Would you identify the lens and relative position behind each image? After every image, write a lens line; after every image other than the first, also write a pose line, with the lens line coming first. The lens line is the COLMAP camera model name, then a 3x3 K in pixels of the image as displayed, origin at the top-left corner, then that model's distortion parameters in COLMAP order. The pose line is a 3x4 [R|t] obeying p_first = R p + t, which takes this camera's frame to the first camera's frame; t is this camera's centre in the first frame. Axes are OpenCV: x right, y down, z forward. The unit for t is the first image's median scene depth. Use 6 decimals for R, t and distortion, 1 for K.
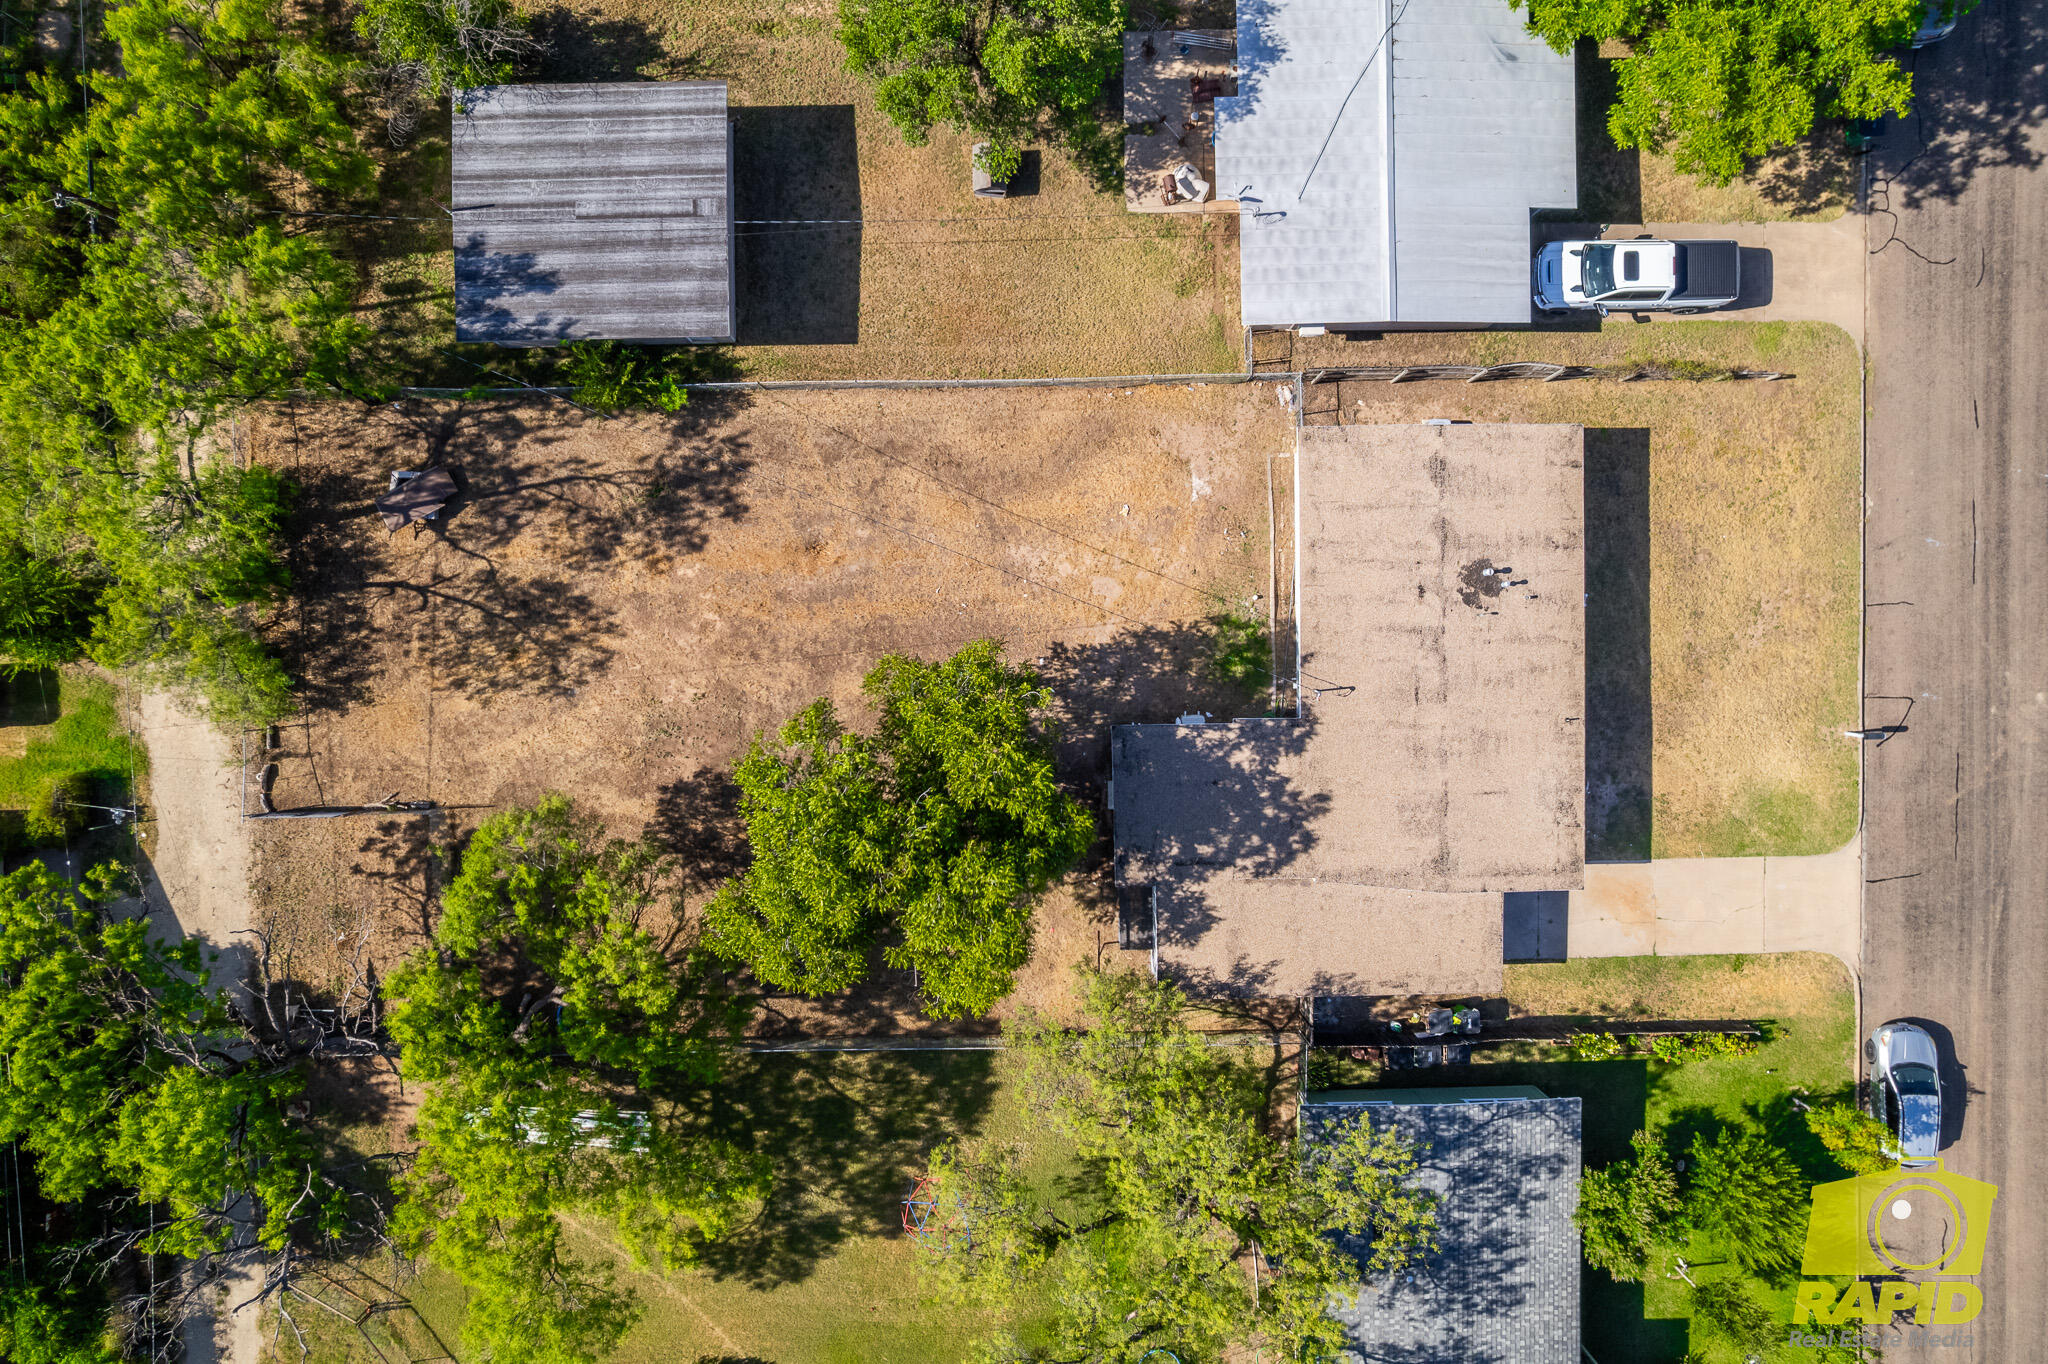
lens RADIAL K [[1310.4, 0, 1032.8], [0, 1310.4, 683.8], [0, 0, 1]] dist [-0.069318, 0.062183]
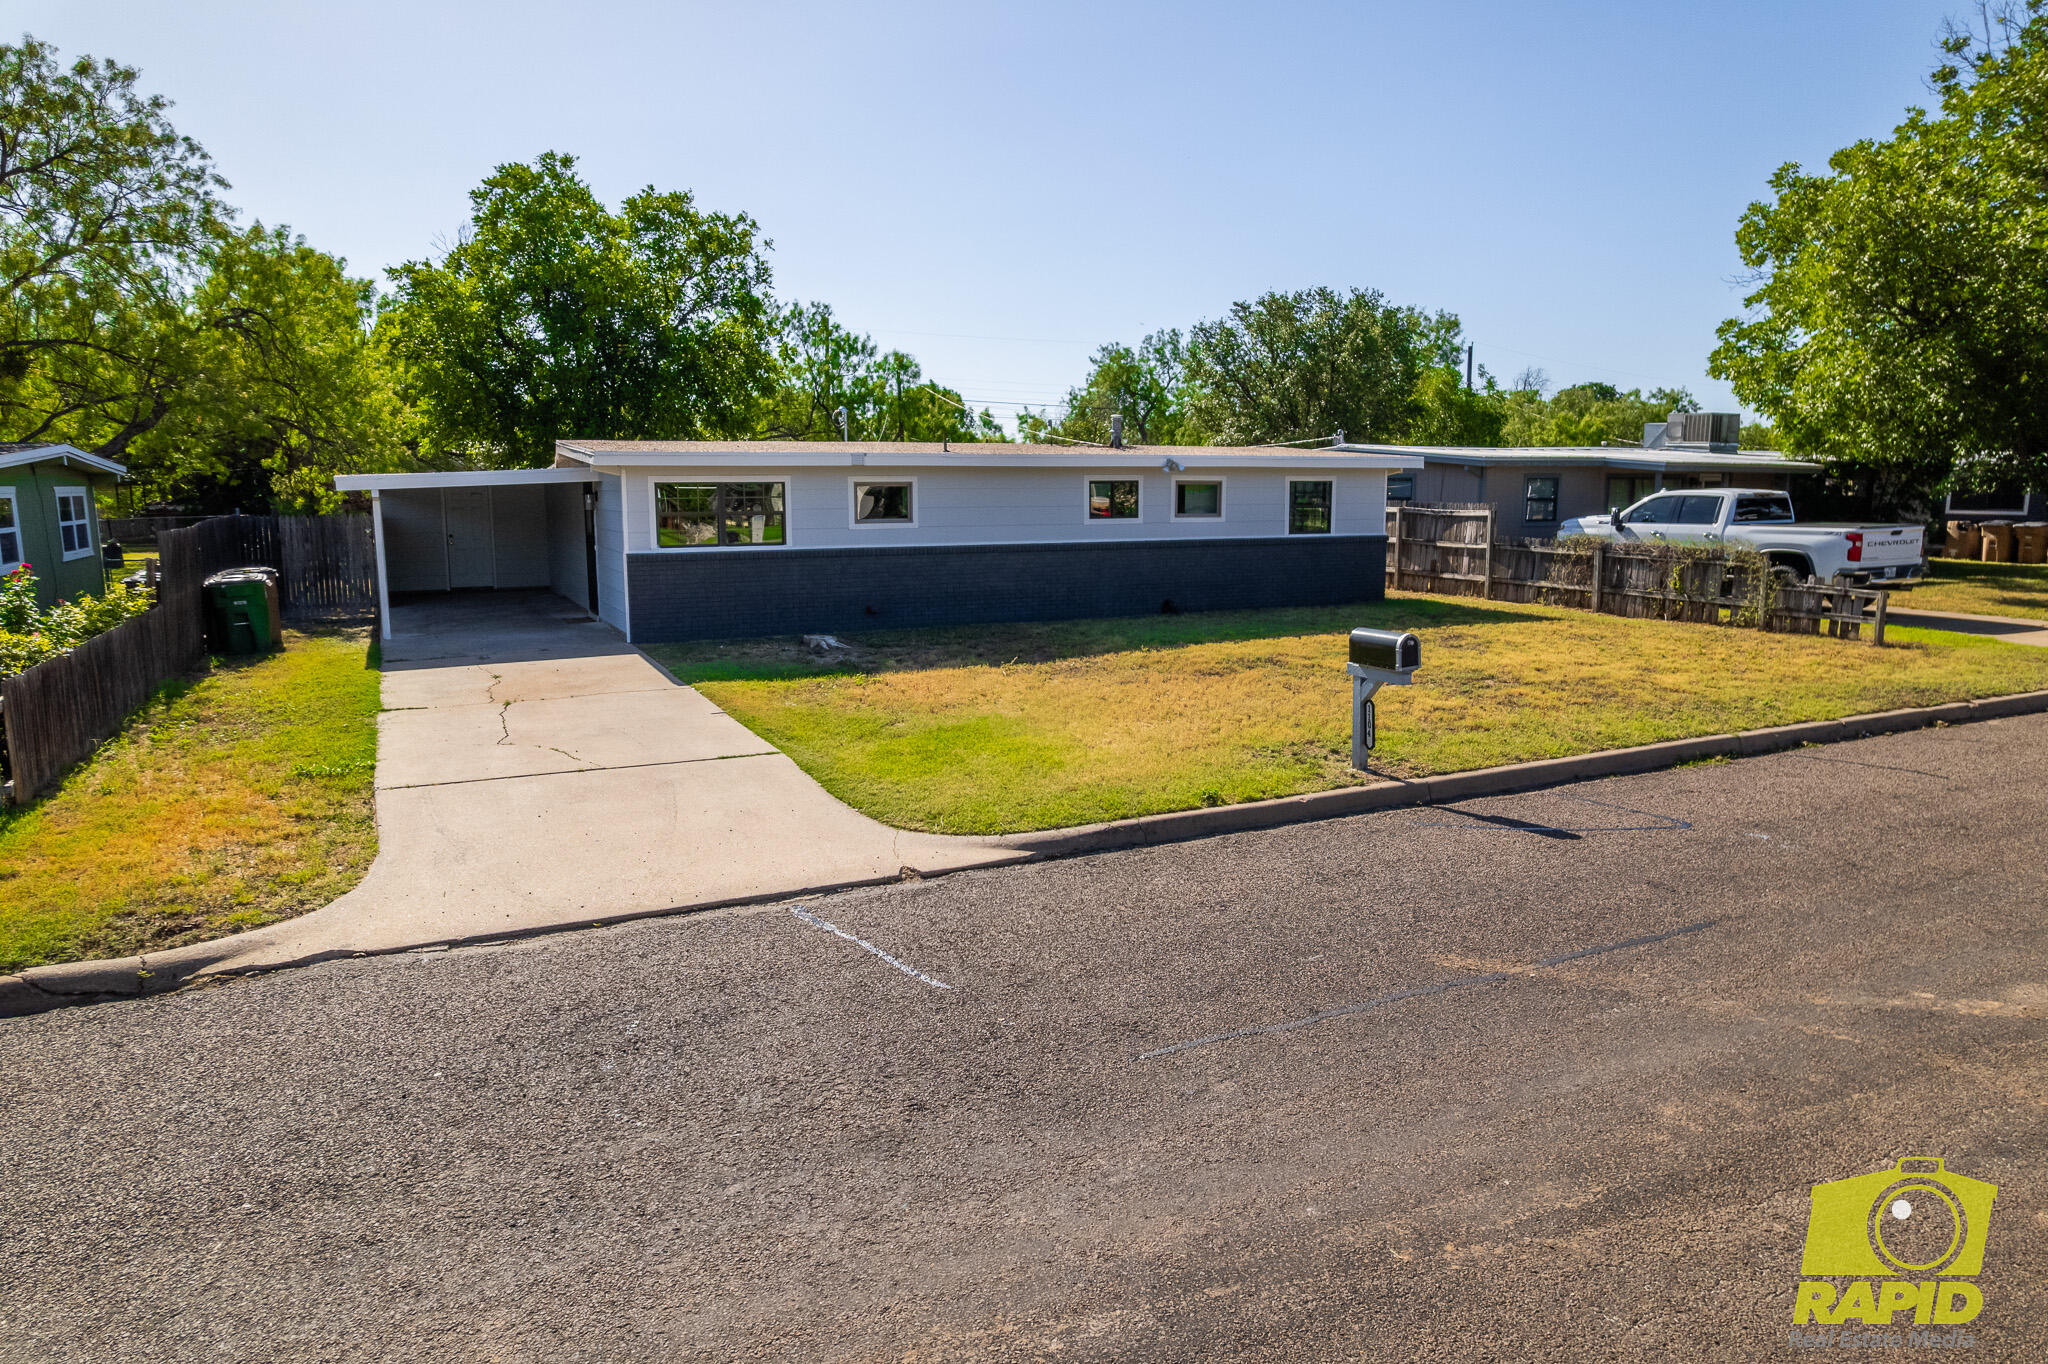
lens RADIAL K [[1310.4, 0, 1032.8], [0, 1310.4, 683.8], [0, 0, 1]] dist [-0.069318, 0.062183]
pose [[0.427469, 0.140655, -0.893021, 0.829002], [-0.903728, 0.040944, -0.426145, 0.201907], [-0.023376, 0.989212, 0.144617, 0.953120]]
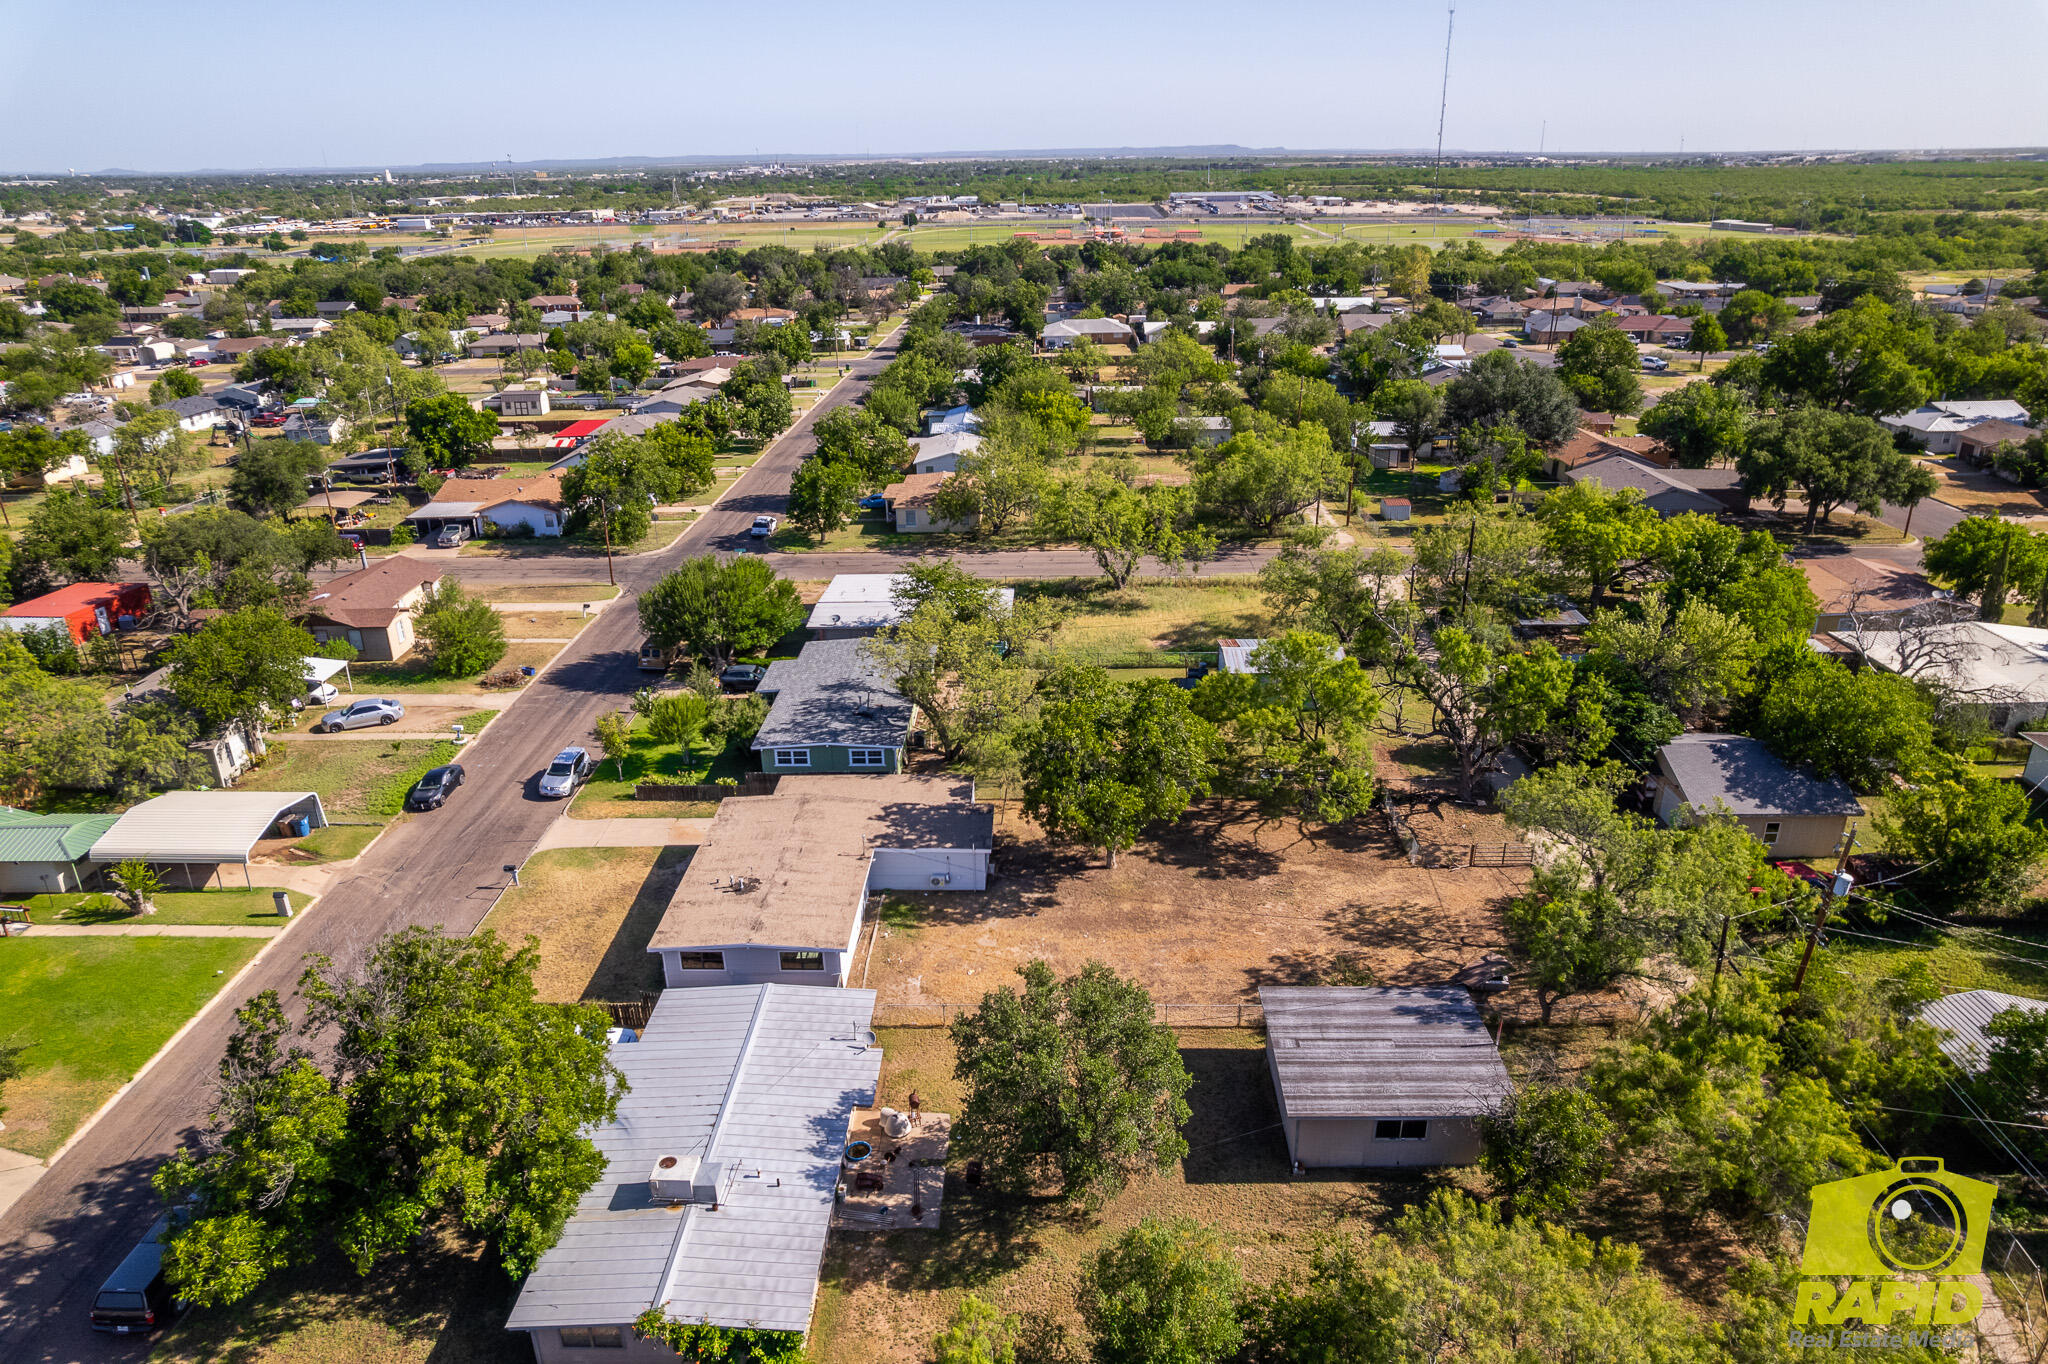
lens RADIAL K [[1310.4, 0, 1032.8], [0, 1310.4, 683.8], [0, 0, 1]] dist [-0.069318, 0.062183]
pose [[-0.999376, 0.001382, 0.035286, -0.046076], [0.031705, -0.404909, 0.913807, -1.282812], [0.015550, 0.914356, 0.404613, 0.152946]]
